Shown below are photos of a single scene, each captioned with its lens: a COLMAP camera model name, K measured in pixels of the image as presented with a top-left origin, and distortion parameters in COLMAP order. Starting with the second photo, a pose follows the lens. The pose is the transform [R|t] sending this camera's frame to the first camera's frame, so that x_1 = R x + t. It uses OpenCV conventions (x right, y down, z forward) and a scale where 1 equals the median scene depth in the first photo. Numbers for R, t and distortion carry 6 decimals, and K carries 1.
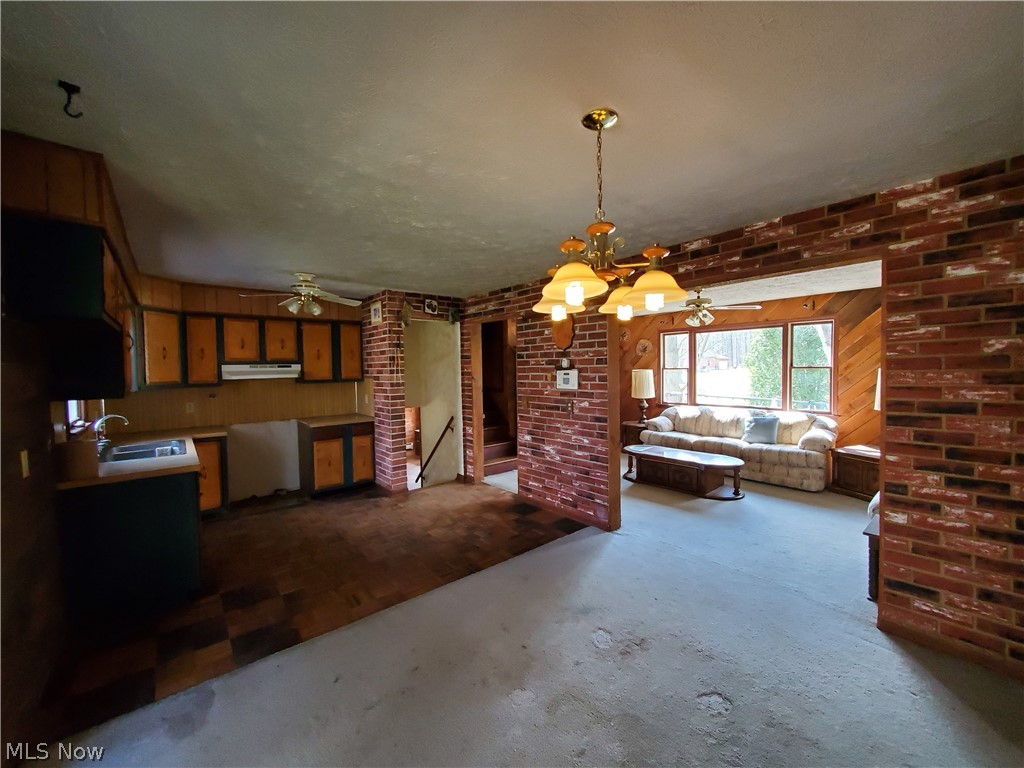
lens RADIAL K [[407.3, 0, 512.0], [0, 407.3, 384.0], [0, 0, 1]] dist [0.001218, -0.000051]
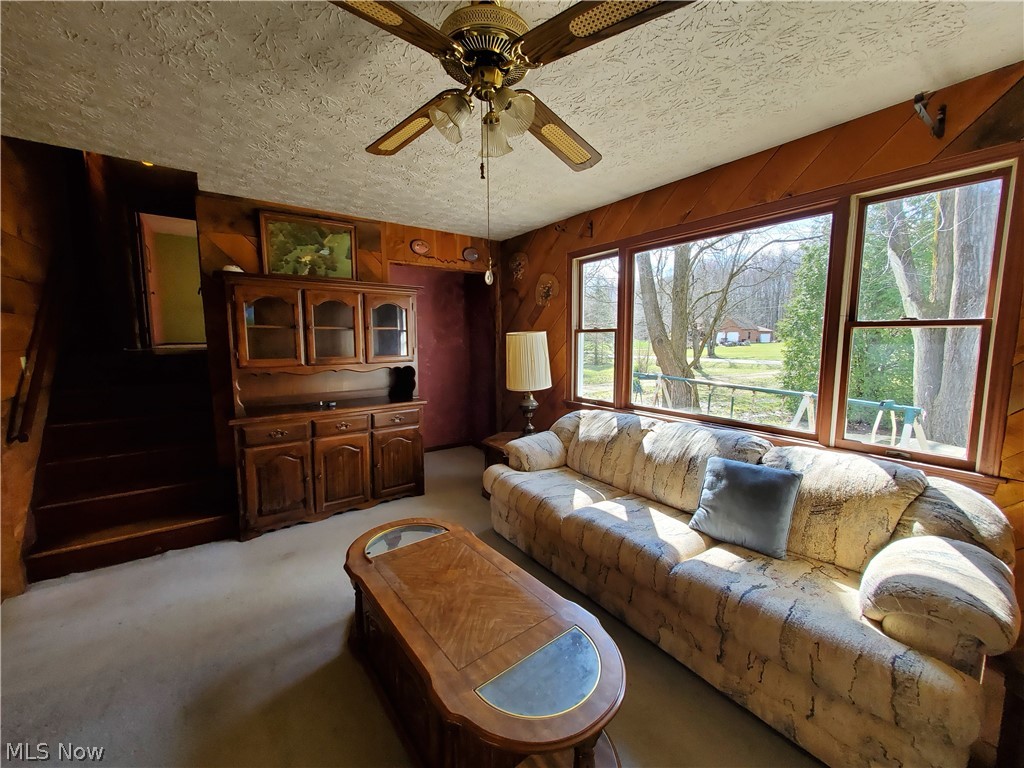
lens RADIAL K [[407.3, 0, 512.0], [0, 407.3, 384.0], [0, 0, 1]] dist [0.001218, -0.000051]
pose [[0.996632, 0.021678, -0.079083, 0.564145], [-0.015996, 0.997291, 0.071796, -0.012976], [0.080425, -0.070289, 0.994279, 0.830592]]
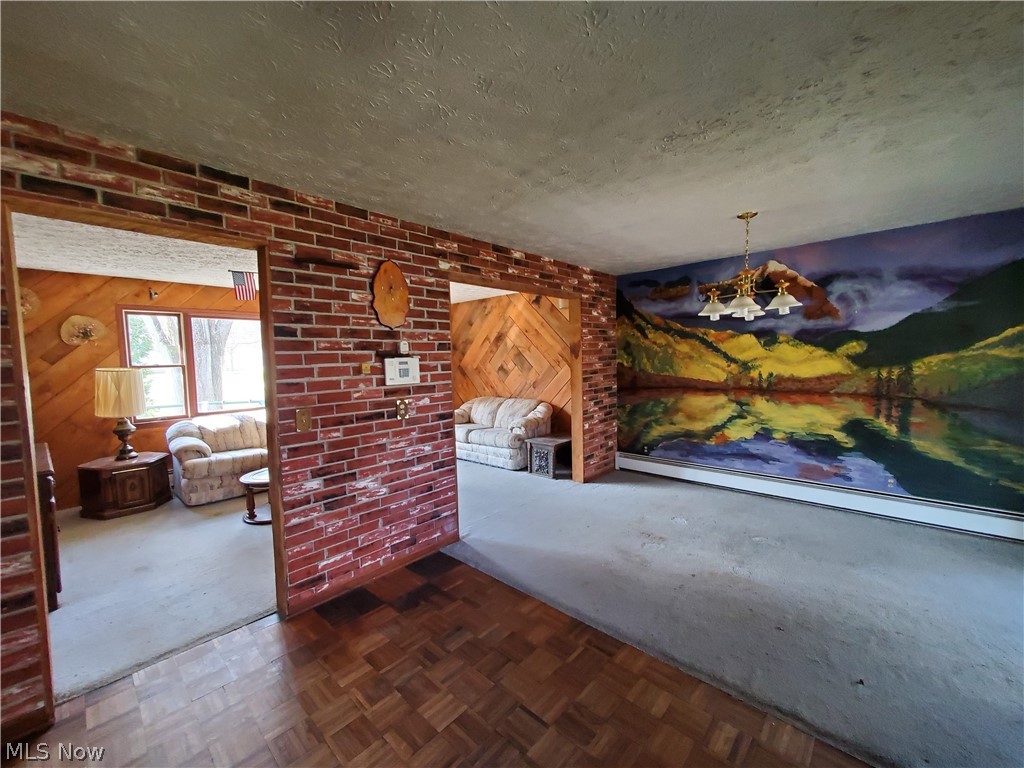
lens RADIAL K [[407.3, 0, 512.0], [0, 407.3, 384.0], [0, 0, 1]] dist [0.001218, -0.000051]
pose [[-0.132057, -0.045789, 0.990184, -0.556448], [0.064747, 0.996401, 0.054712, -0.013863], [-0.989125, 0.071337, -0.128617, 0.851957]]
